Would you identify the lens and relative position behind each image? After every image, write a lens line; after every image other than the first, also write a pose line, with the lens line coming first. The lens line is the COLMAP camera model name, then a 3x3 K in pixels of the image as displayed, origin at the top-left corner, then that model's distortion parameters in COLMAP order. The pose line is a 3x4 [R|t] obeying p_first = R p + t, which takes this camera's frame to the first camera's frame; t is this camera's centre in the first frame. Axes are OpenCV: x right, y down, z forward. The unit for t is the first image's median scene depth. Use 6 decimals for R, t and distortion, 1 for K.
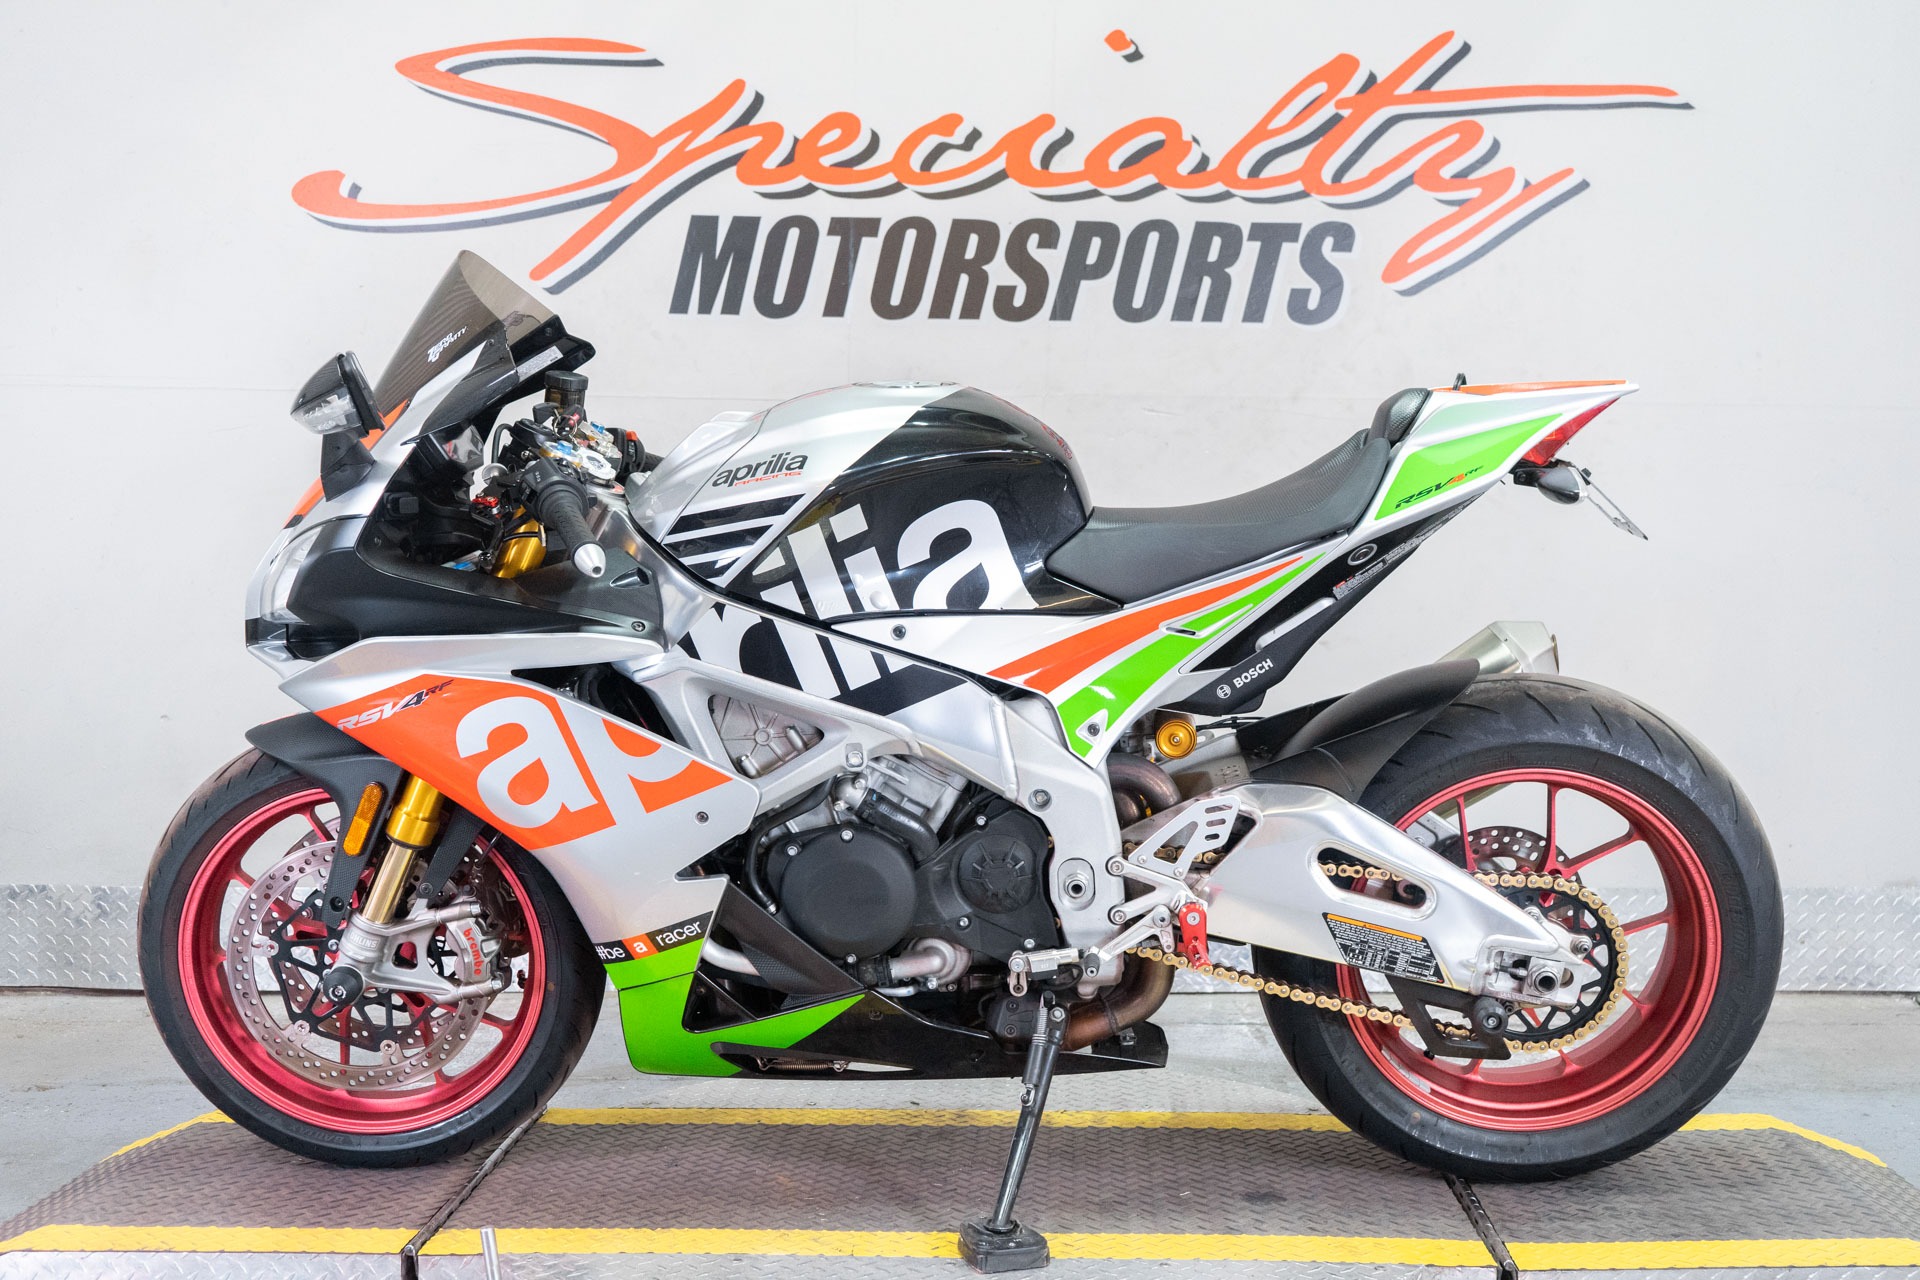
lens RADIAL K [[2172.6, 0, 960.2], [0, 2172.6, 641.3], [0, 0, 1]] dist [0.013289, 0.002763]
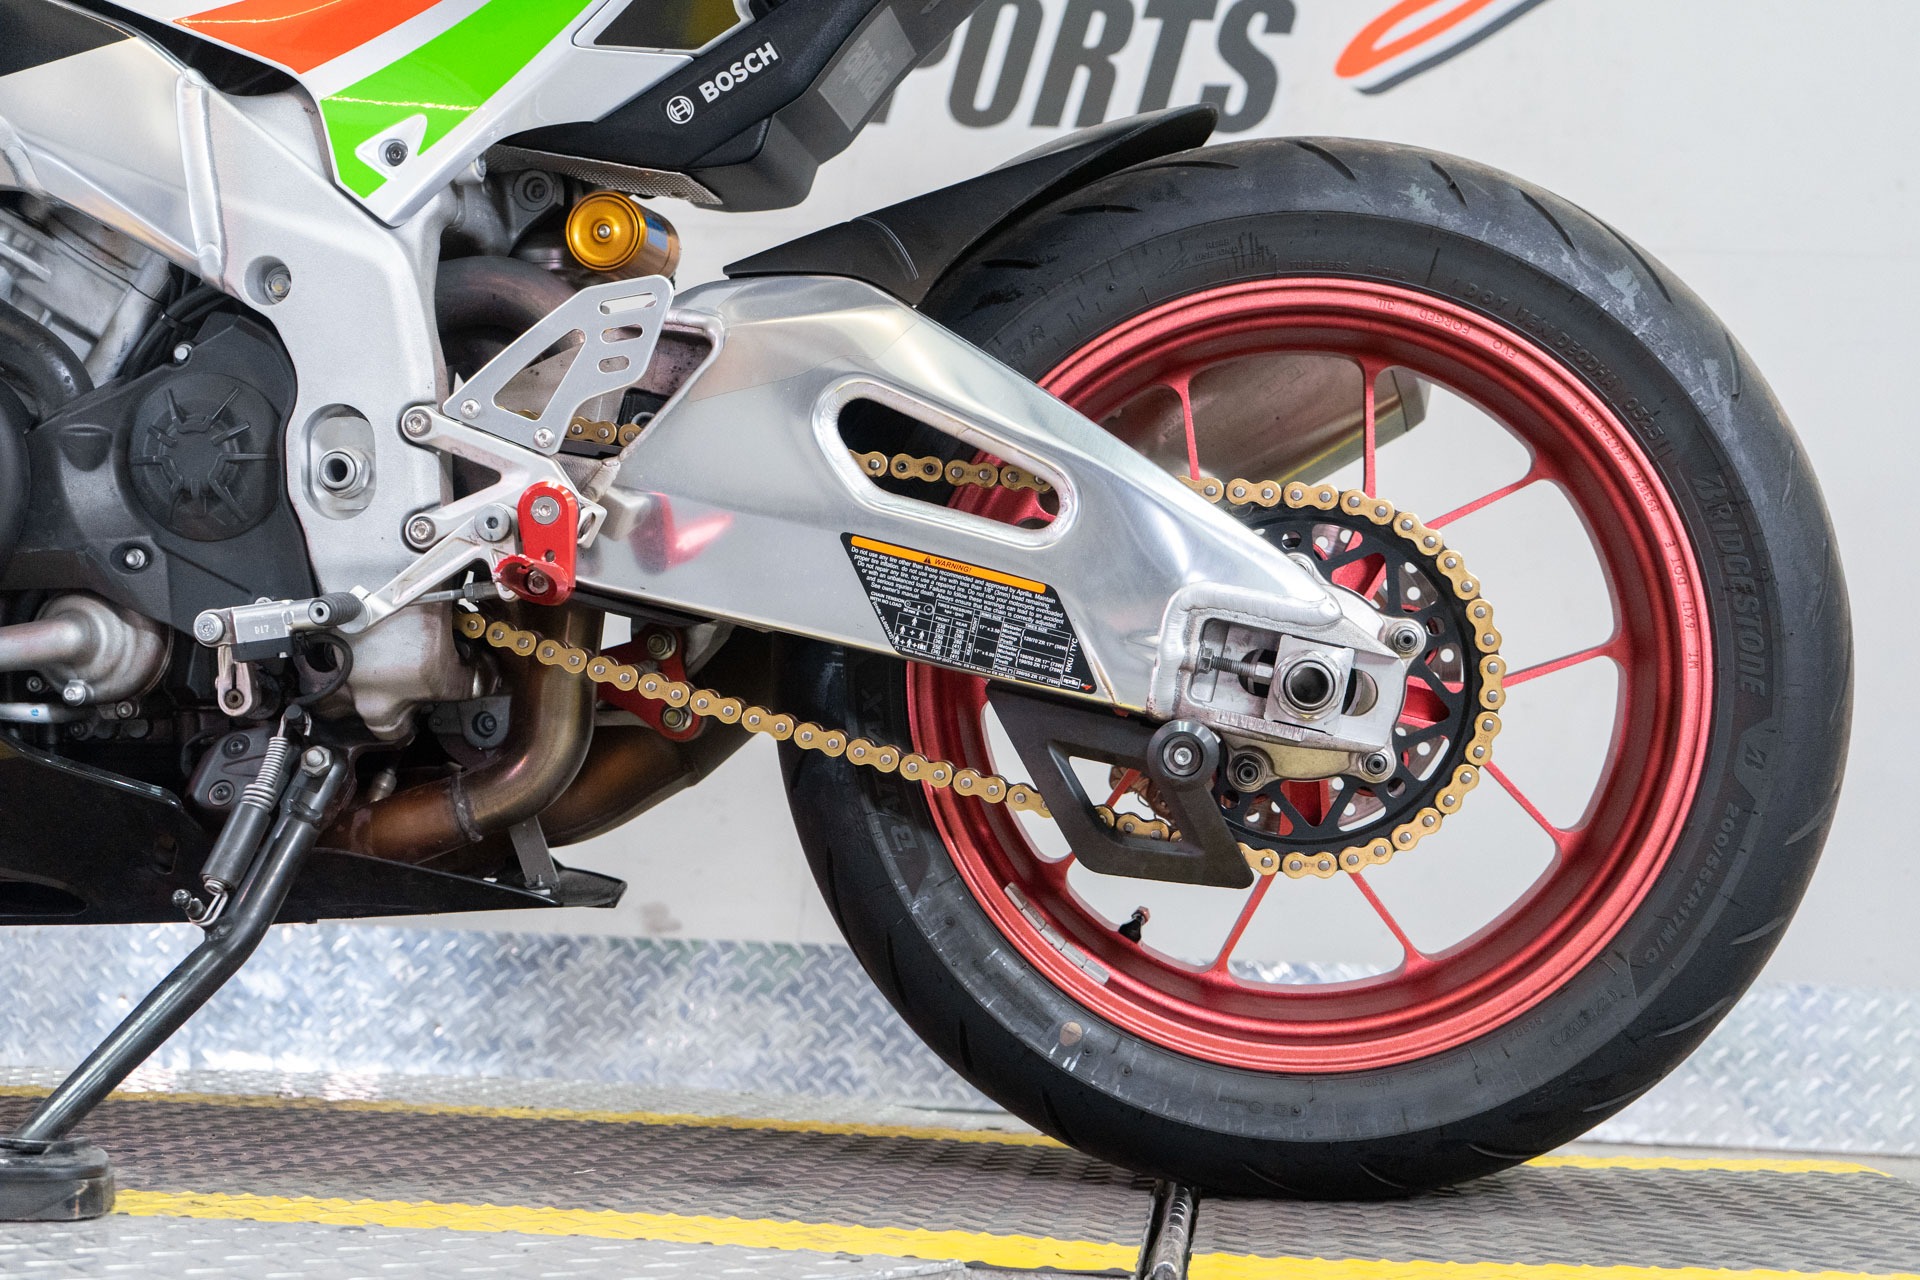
lens RADIAL K [[2307.8, 0, 976.3], [0, 2307.8, 626.8], [0, 0, 1]] dist [0.007341, 0.025641]
pose [[0.996972, 0.030241, -0.071635, 0.229449], [-0.042130, 0.984410, -0.170766, 0.226191], [0.065354, 0.173267, 0.982704, 0.503953]]
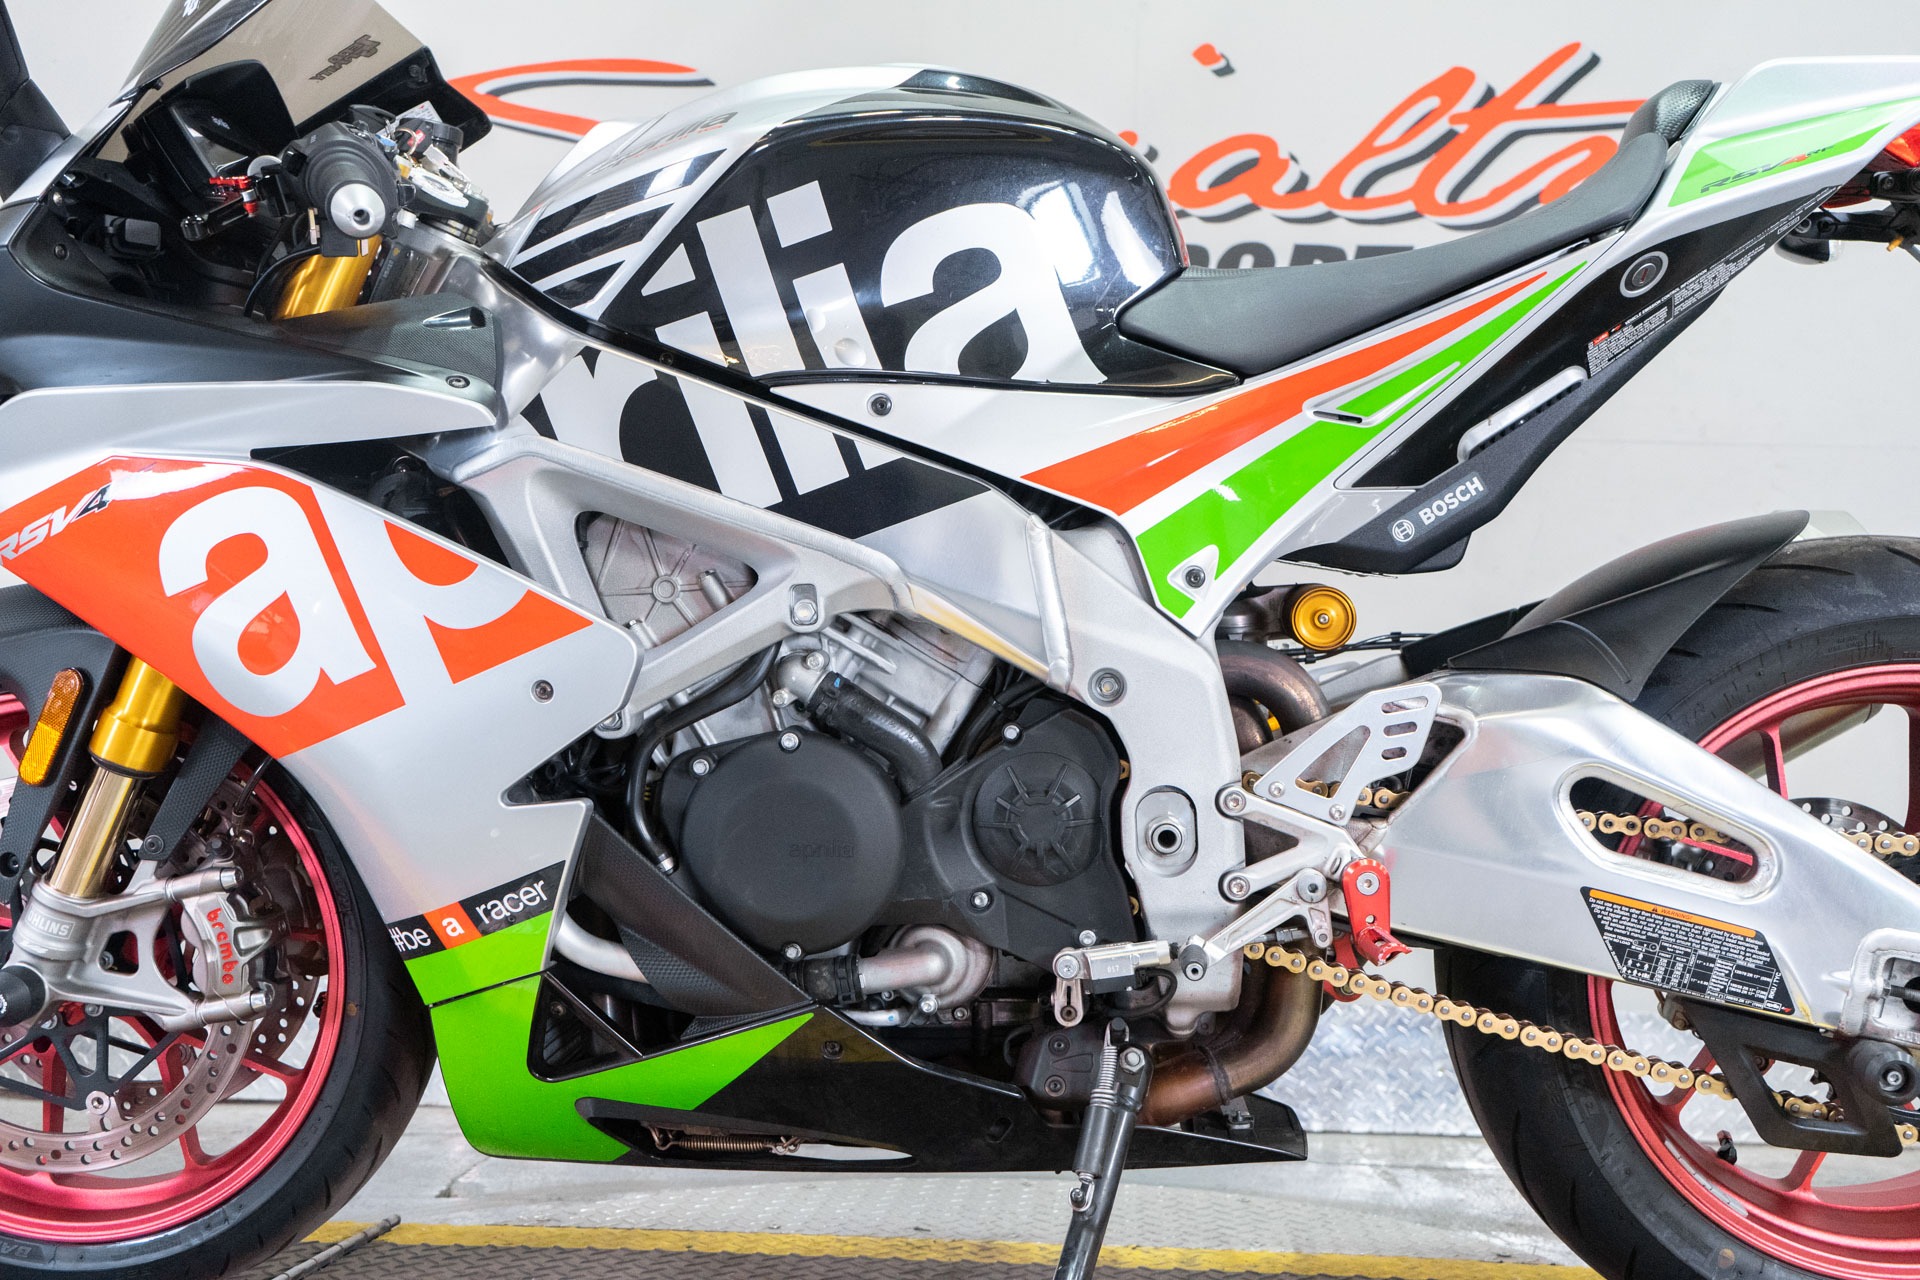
lens RADIAL K [[1771.9, 0, 977.0], [0, 1771.9, 635.5], [0, 0, 1]] dist [-0.004433, 0.006650]
pose [[0.998860, 0.013904, -0.045657, 0.022398], [-0.020700, 0.988173, -0.151940, 0.131833], [0.043005, 0.152712, 0.987335, 0.496565]]
